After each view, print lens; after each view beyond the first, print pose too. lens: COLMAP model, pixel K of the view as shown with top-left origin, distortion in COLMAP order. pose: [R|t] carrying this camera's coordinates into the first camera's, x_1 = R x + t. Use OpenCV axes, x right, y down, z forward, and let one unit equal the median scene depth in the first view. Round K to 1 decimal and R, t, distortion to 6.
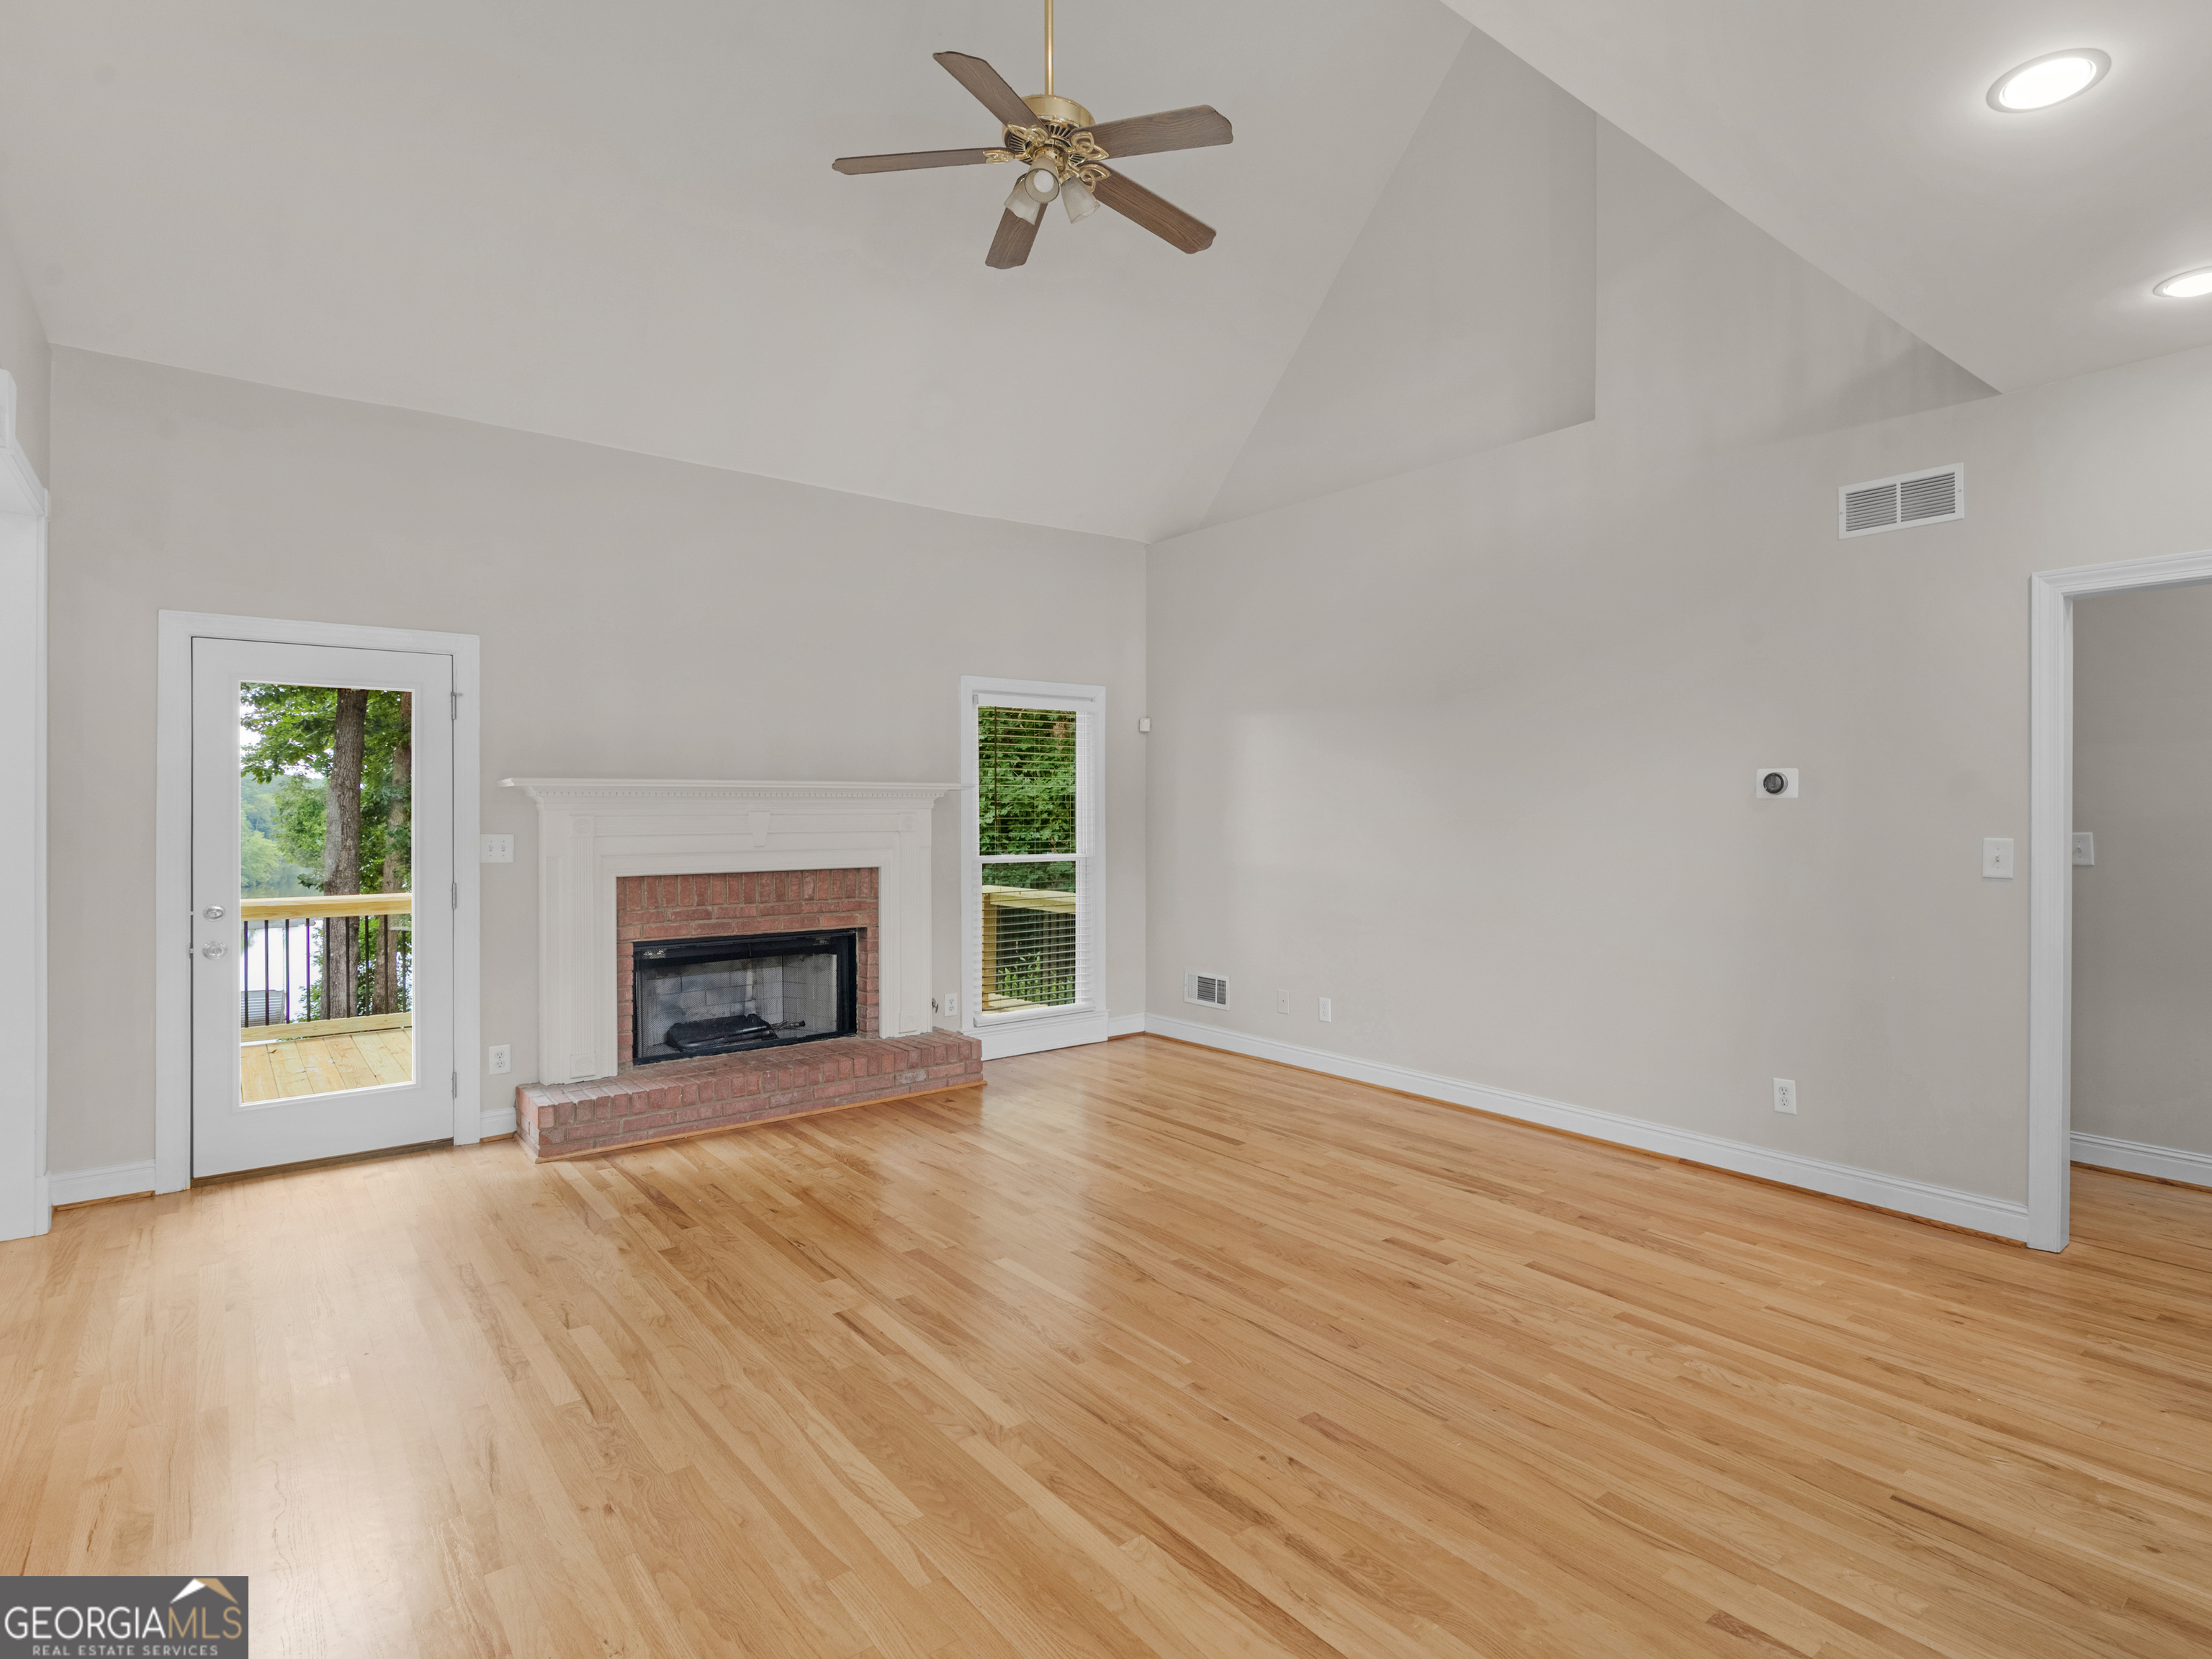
lens RADIAL K [[1198.5, 0, 1273.8], [0, 1198.5, 786.6], [0, 0, 1]] dist [-0.000708, -0.000262]
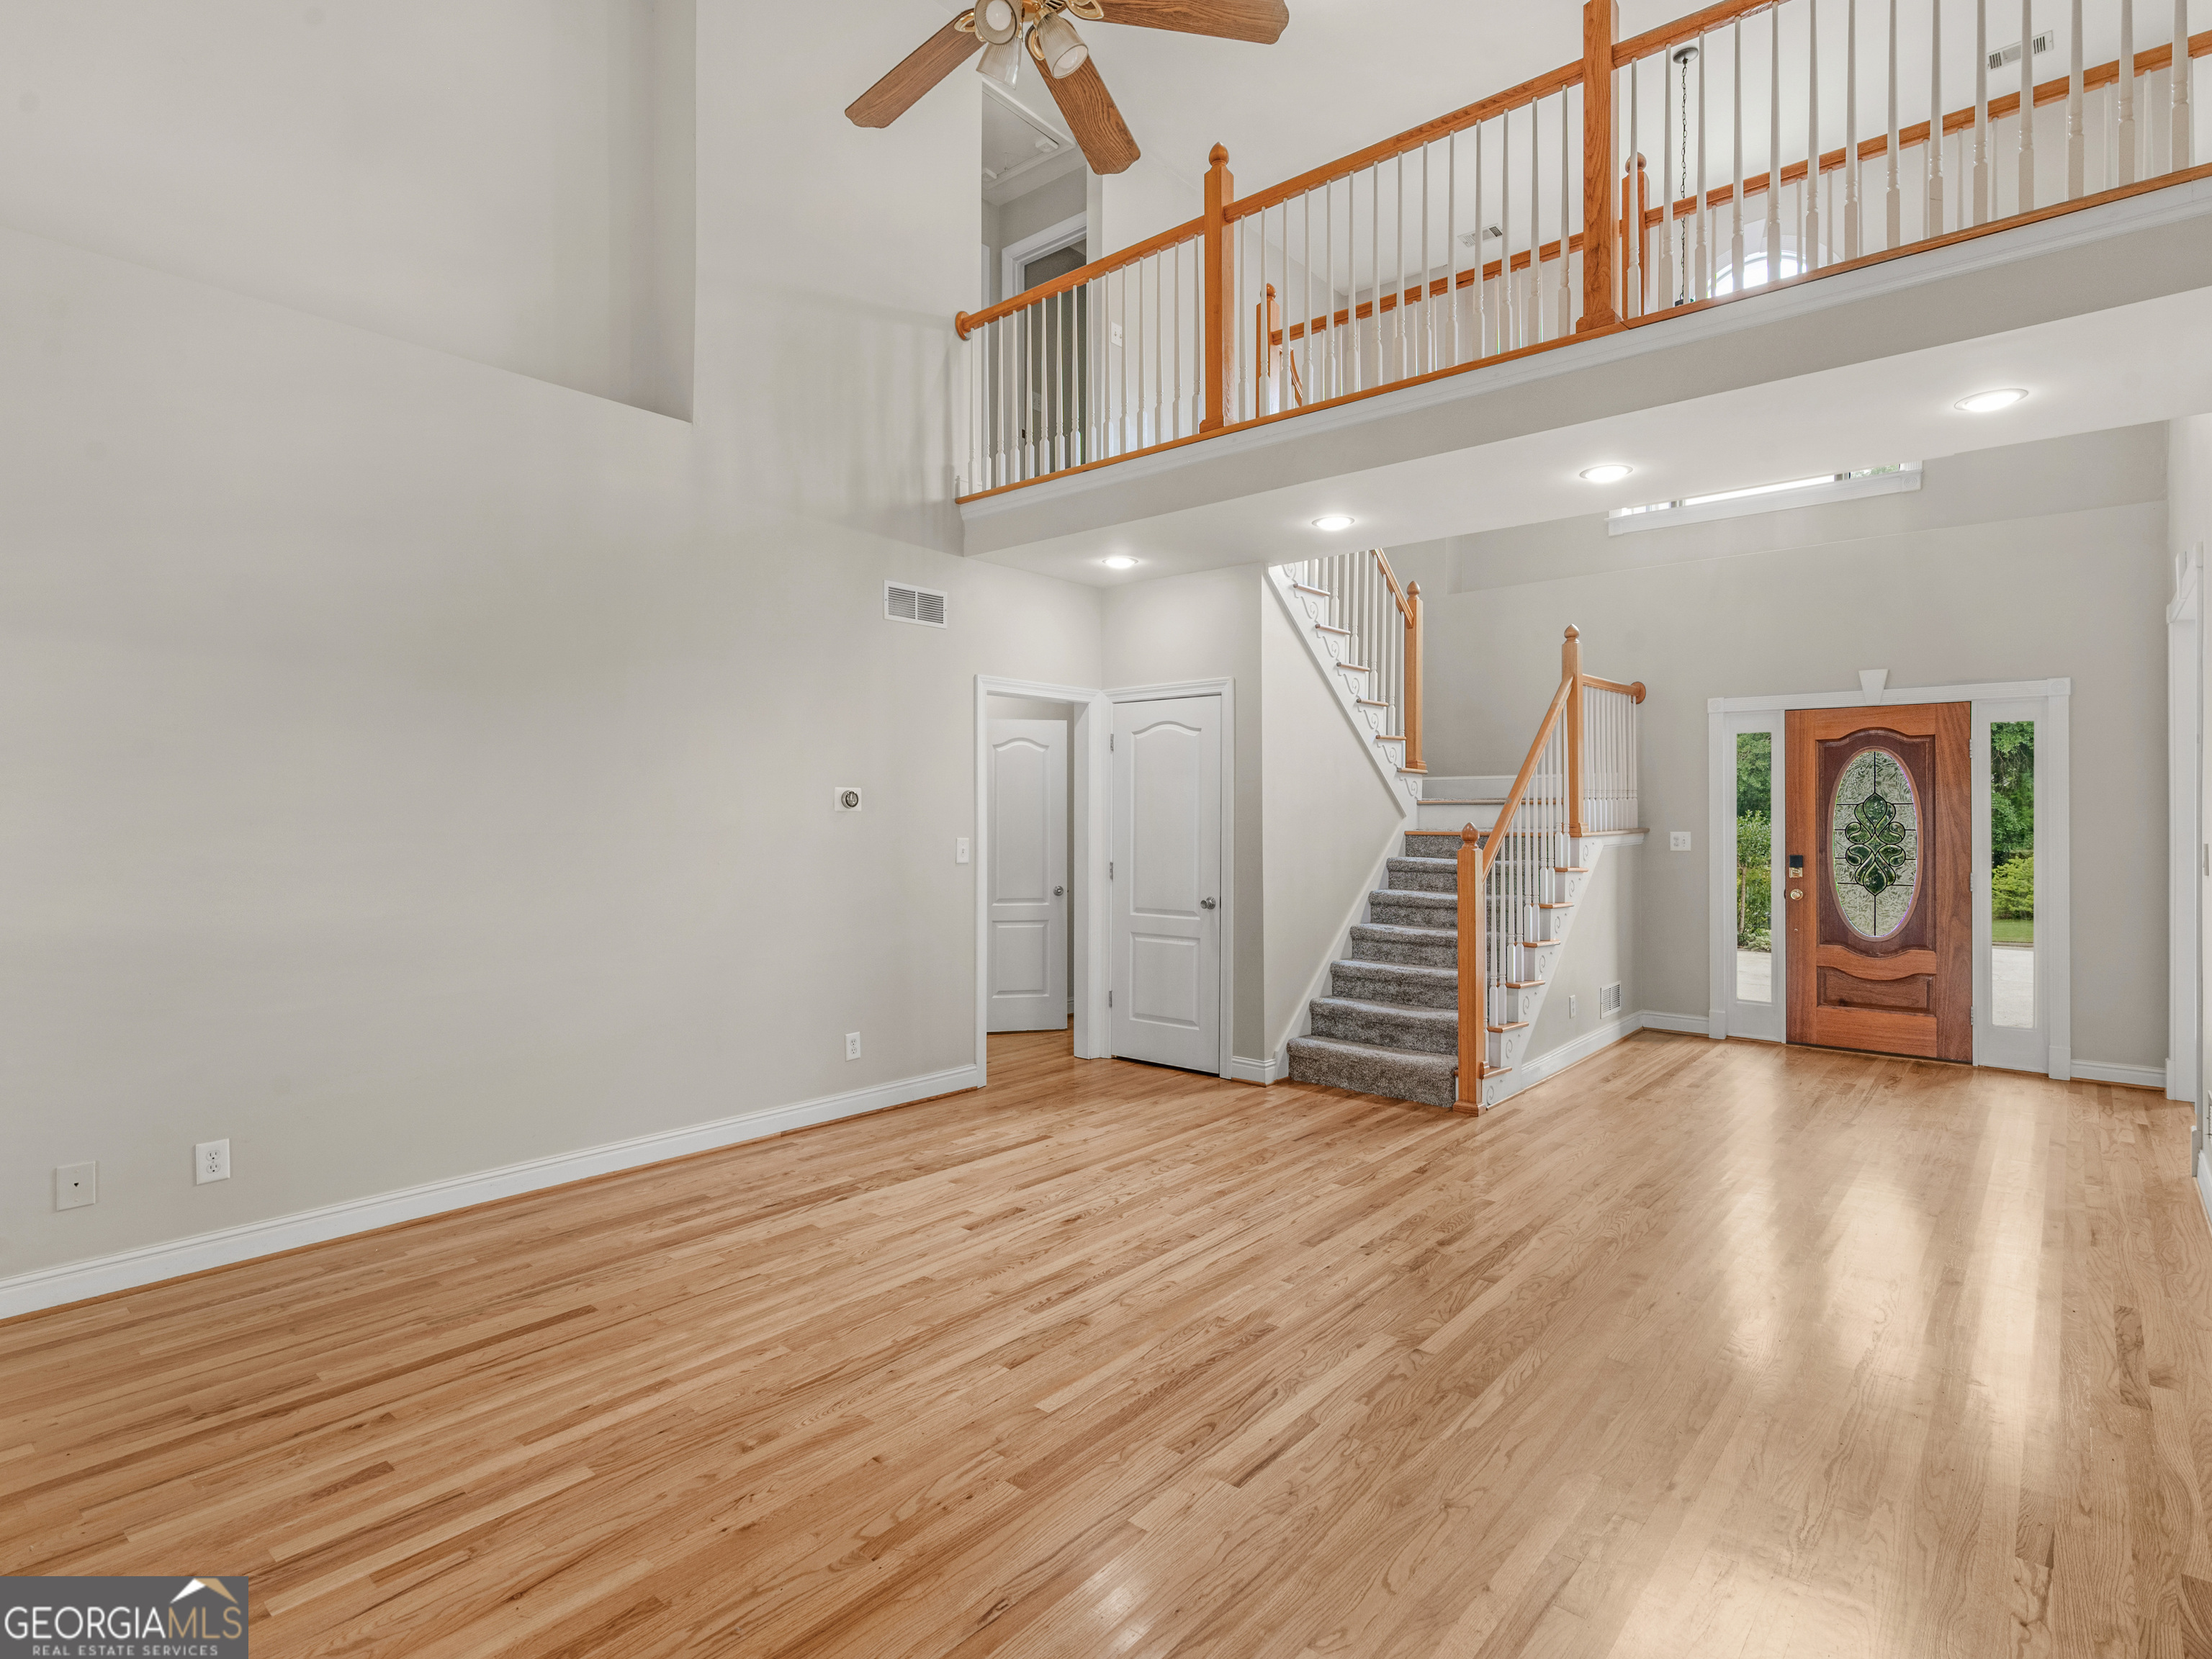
lens RADIAL K [[1139.0, 0, 1115.1], [0, 1139.0, 823.3], [0, 0, 1]] dist [-0.005907, 0.000196]
pose [[-0.134284, -0.009899, 0.990893, -0.795426], [-0.014754, 0.999859, 0.007989, 0.007458], [-0.990833, -0.013547, -0.134412, 0.875457]]
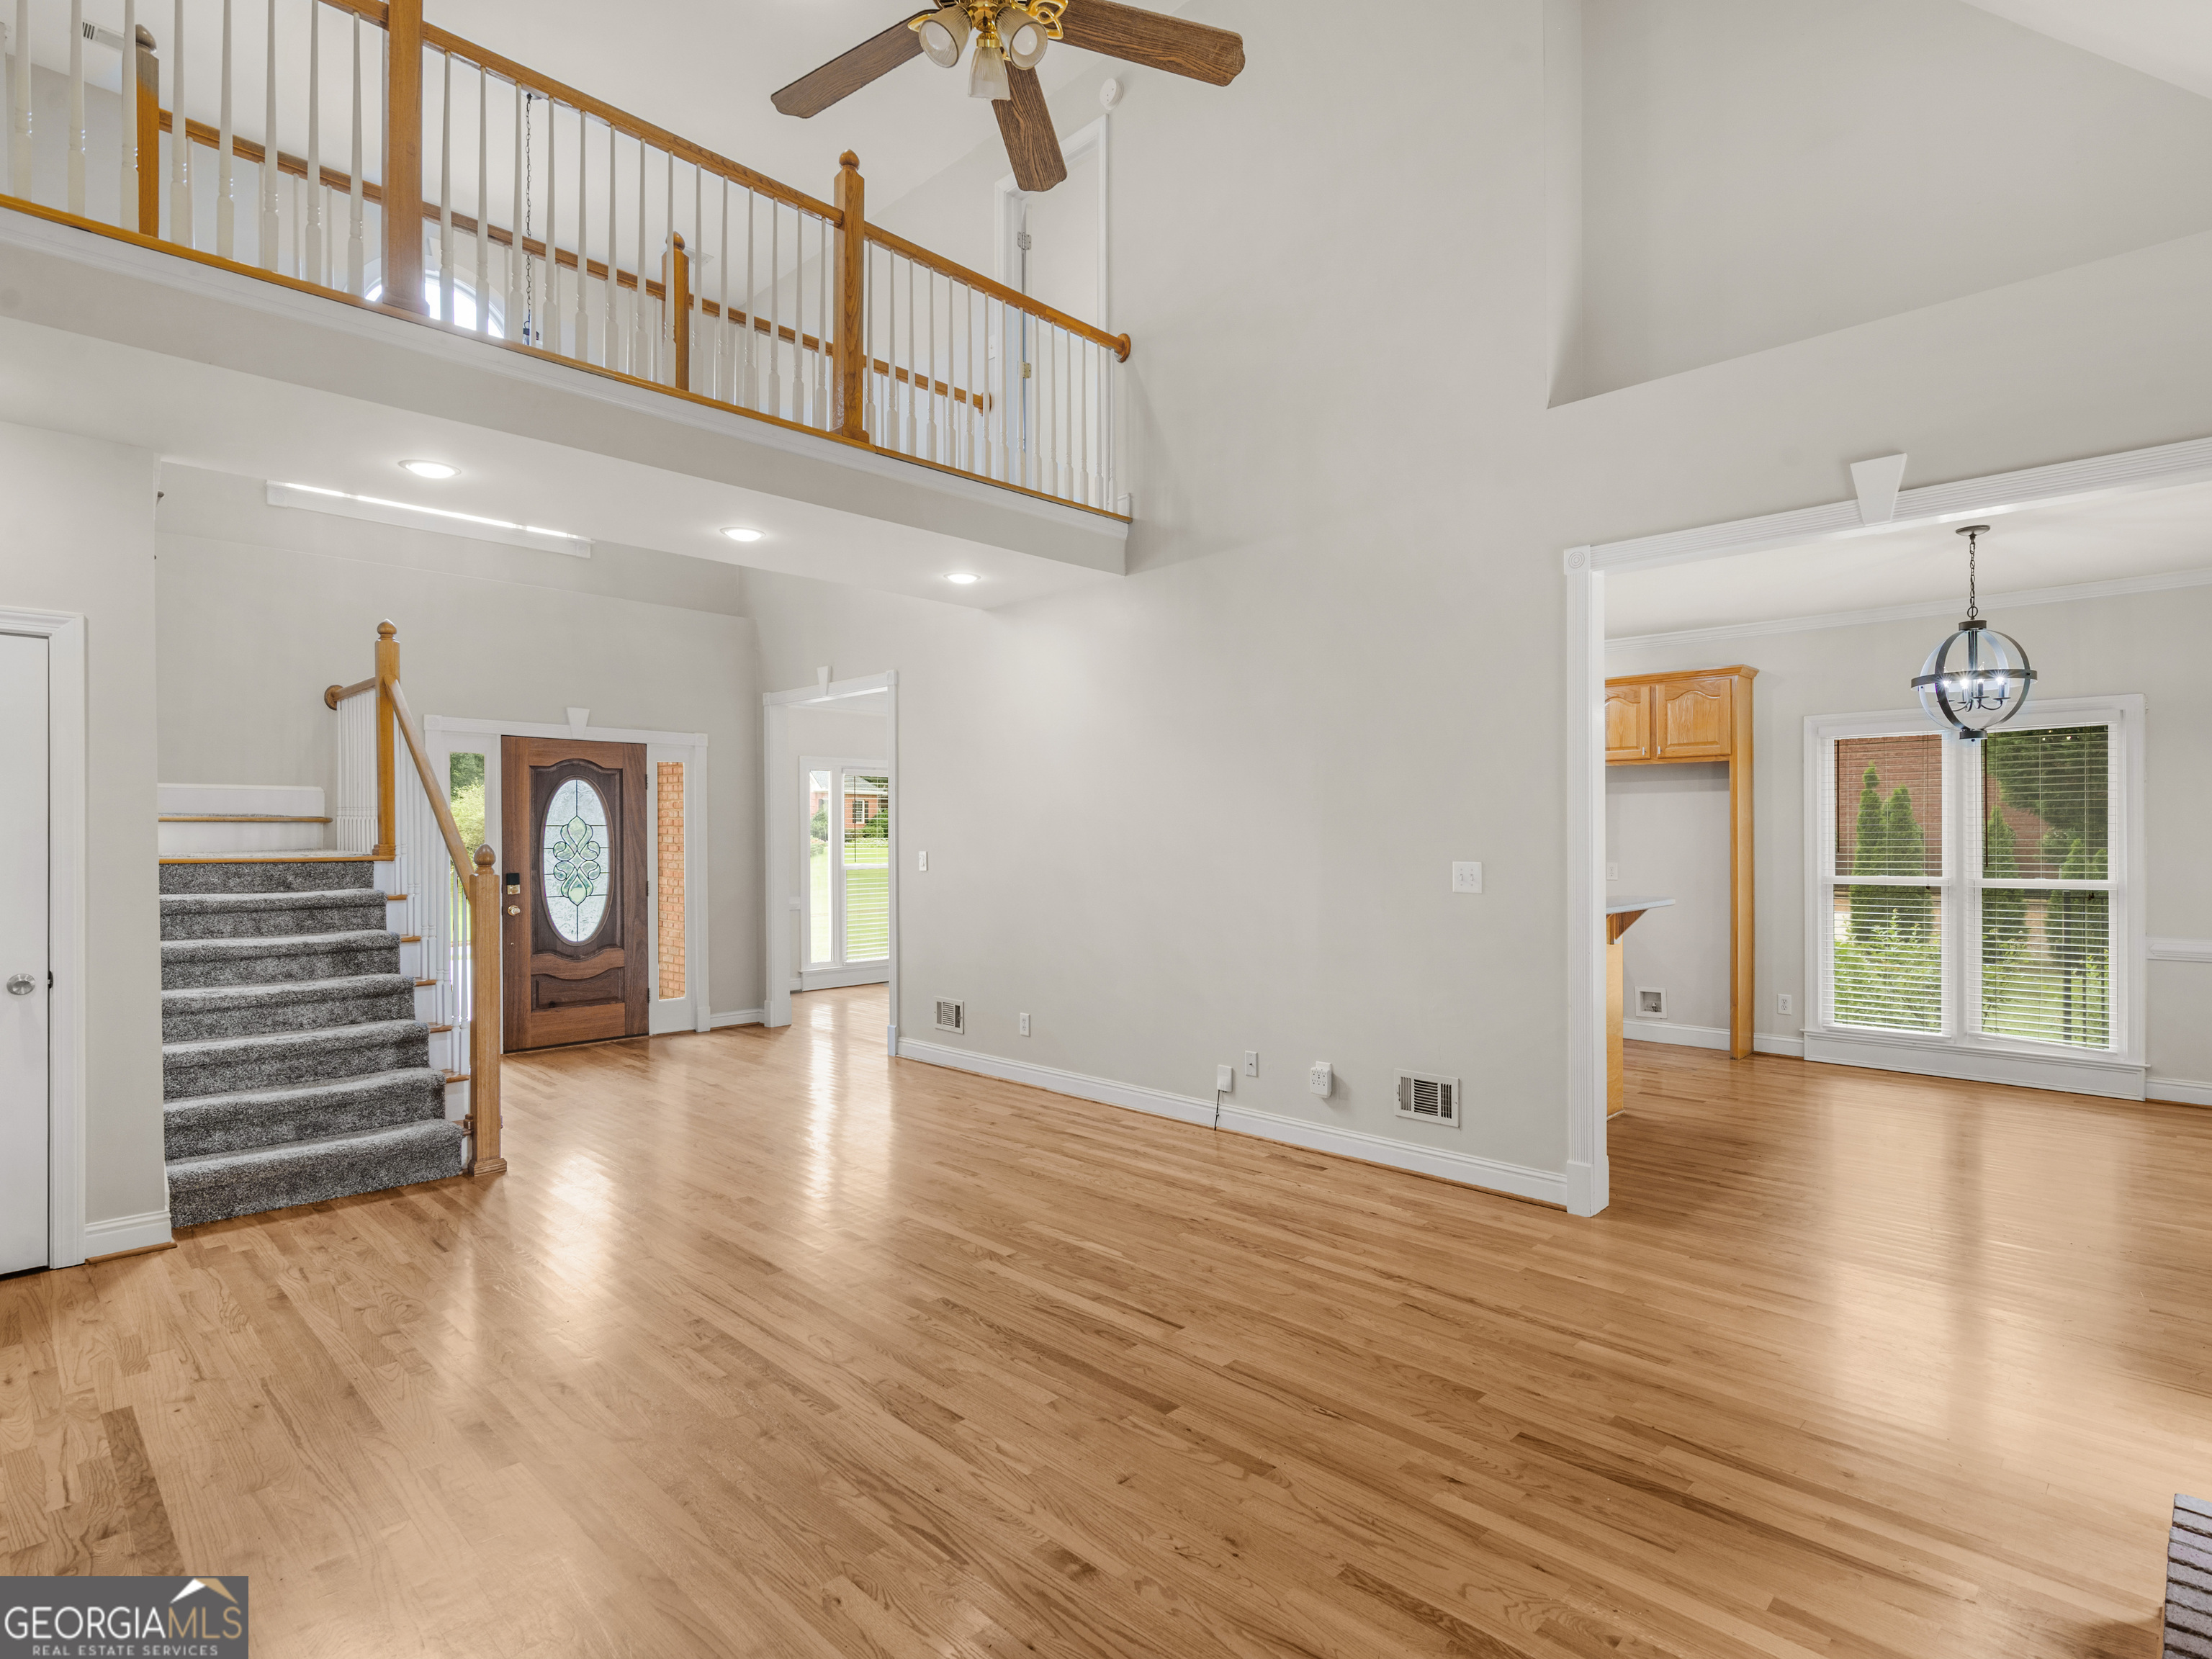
lens RADIAL K [[1141.4, 0, 1204.4], [0, 1141.4, 829.8], [0, 0, 1]] dist [-0.005653, -0.001139]
pose [[-0.994085, 0.000451, -0.108603, -0.204827], [0.002282, 0.999857, -0.016738, 0.016859], [0.108580, -0.016887, -0.993944, 1.480287]]
